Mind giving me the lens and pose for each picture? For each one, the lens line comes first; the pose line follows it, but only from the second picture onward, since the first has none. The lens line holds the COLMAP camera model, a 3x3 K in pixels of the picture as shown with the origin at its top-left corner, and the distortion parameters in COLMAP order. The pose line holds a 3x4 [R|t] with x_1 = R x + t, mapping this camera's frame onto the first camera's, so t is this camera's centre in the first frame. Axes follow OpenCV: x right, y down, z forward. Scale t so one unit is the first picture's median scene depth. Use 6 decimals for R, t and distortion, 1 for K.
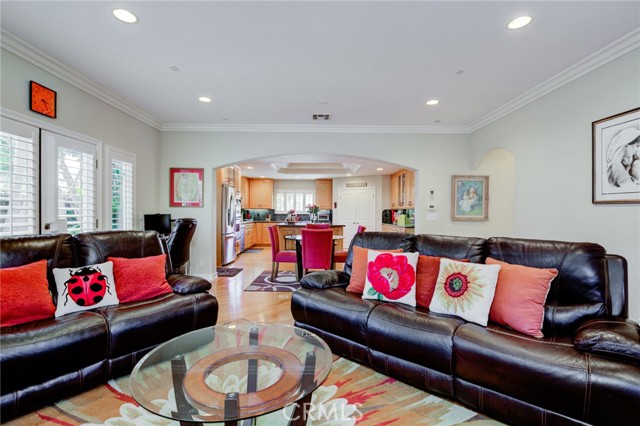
lens RADIAL K [[293.8, 0, 314.3], [0, 293.8, 211.6], [0, 0, 1]] dist [-0.017896, 0.002214]
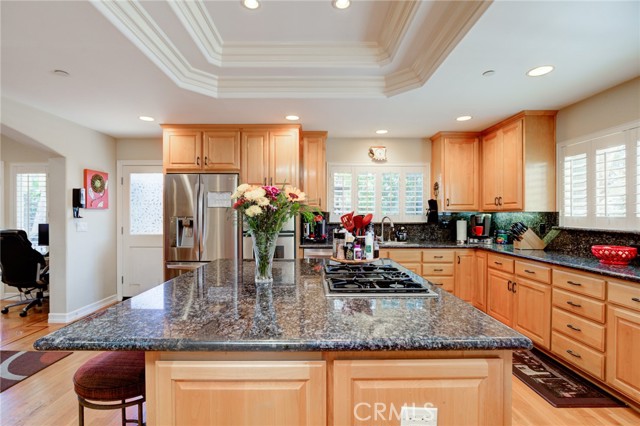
lens RADIAL K [[293.8, 0, 316.4], [0, 293.8, 220.5], [0, 0, 1]] dist [-0.017896, 0.002214]
pose [[0.012153, 0.014324, -0.999824, 0.171345], [0.003530, 0.999891, 0.014367, -0.005239], [0.999920, -0.003704, 0.012101, 0.821551]]
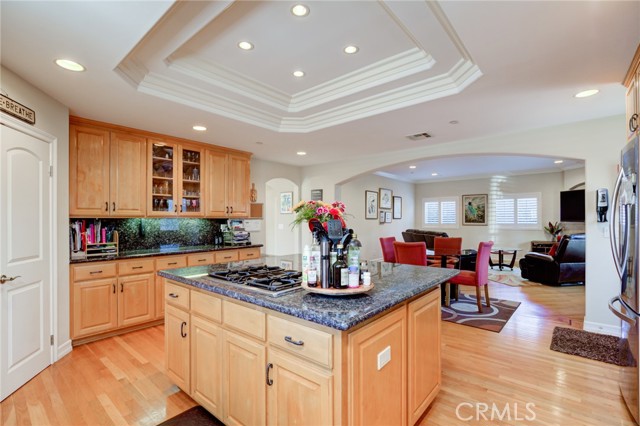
lens RADIAL K [[293.8, 0, 312.5], [0, 293.8, 220.4], [0, 0, 1]] dist [-0.017896, 0.002214]
pose [[-0.758978, -0.005023, 0.651097, -0.137451], [-0.003621, 0.999987, 0.003494, -0.006238], [-0.651106, 0.000294, -0.758986, 0.977084]]
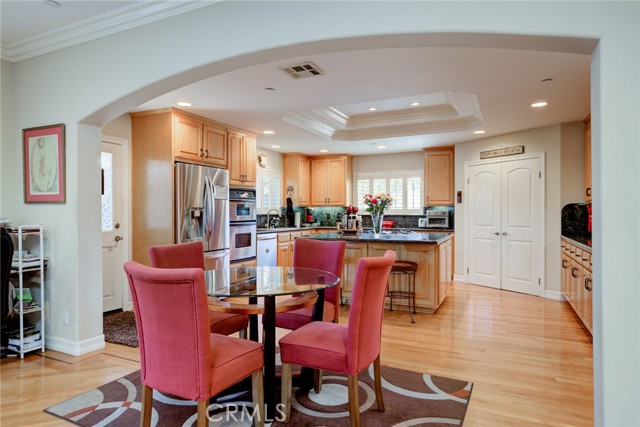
lens RADIAL K [[392.9, 0, 317.3], [0, 392.9, 211.9], [0, 0, 1]] dist [-0.003838, -0.004043]
pose [[0.908686, -0.010541, -0.417346, 0.142758], [0.011894, 0.999929, 0.000641, 0.000720], [0.417310, -0.005546, 0.908747, 0.313022]]
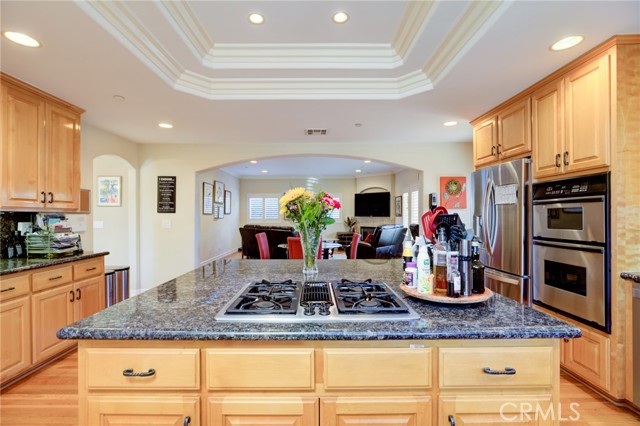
lens RADIAL K [[293.8, 0, 315.1], [0, 293.8, 215.6], [0, 0, 1]] dist [-0.017896, 0.002214]
pose [[-0.999979, -0.003405, -0.005541, 0.003562], [-0.003398, 0.999993, -0.001393, -0.004619], [0.005546, -0.001374, -0.999984, 0.981444]]
